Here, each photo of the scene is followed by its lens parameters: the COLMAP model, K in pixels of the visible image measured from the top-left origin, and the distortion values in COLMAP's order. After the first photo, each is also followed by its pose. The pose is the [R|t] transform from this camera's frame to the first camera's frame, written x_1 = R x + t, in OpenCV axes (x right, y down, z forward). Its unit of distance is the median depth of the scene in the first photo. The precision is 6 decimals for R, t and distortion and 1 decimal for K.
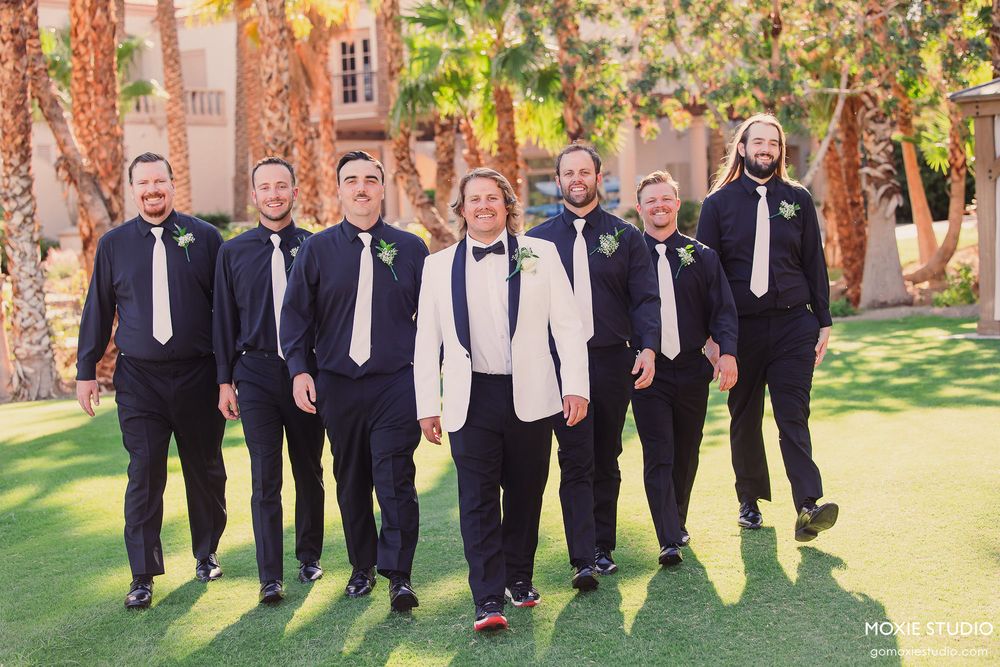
lens RADIAL K [[1950.5, 0, 500.0], [0, 1950.5, 333.5], [0, 0, 1]] dist [-0.000349, -0.053986]
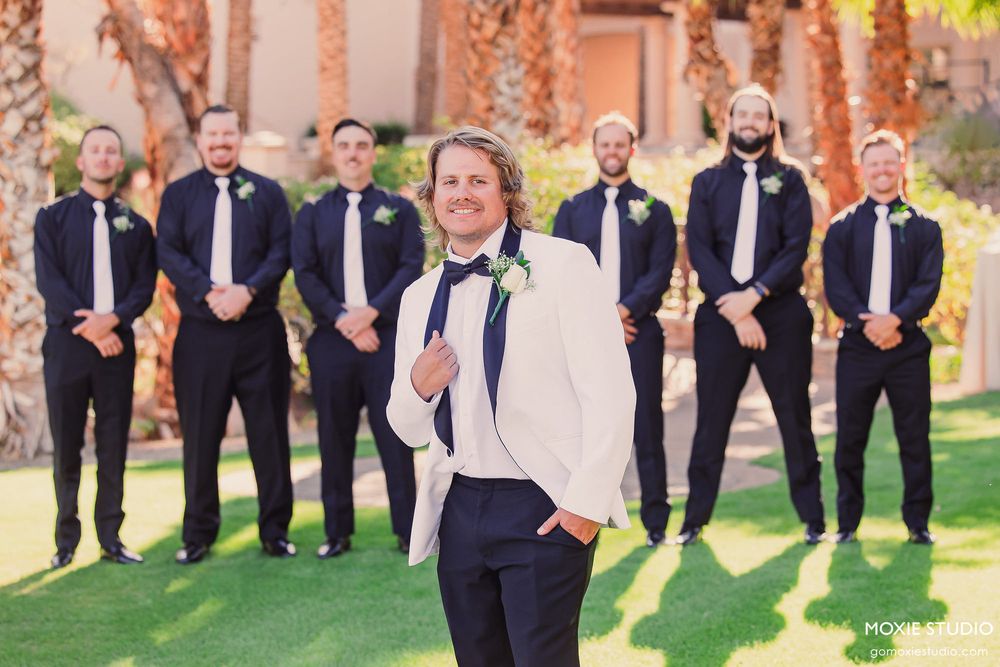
lens RADIAL K [[2692.4, 0, 500.0], [0, 2692.4, 333.5], [0, 0, 1]] dist [-0.040818, -0.003577]
pose [[0.994053, 0.038850, -0.101736, -0.028053], [-0.037382, 0.999168, 0.016299, -0.014802], [0.102284, -0.012399, 0.994678, 0.224575]]
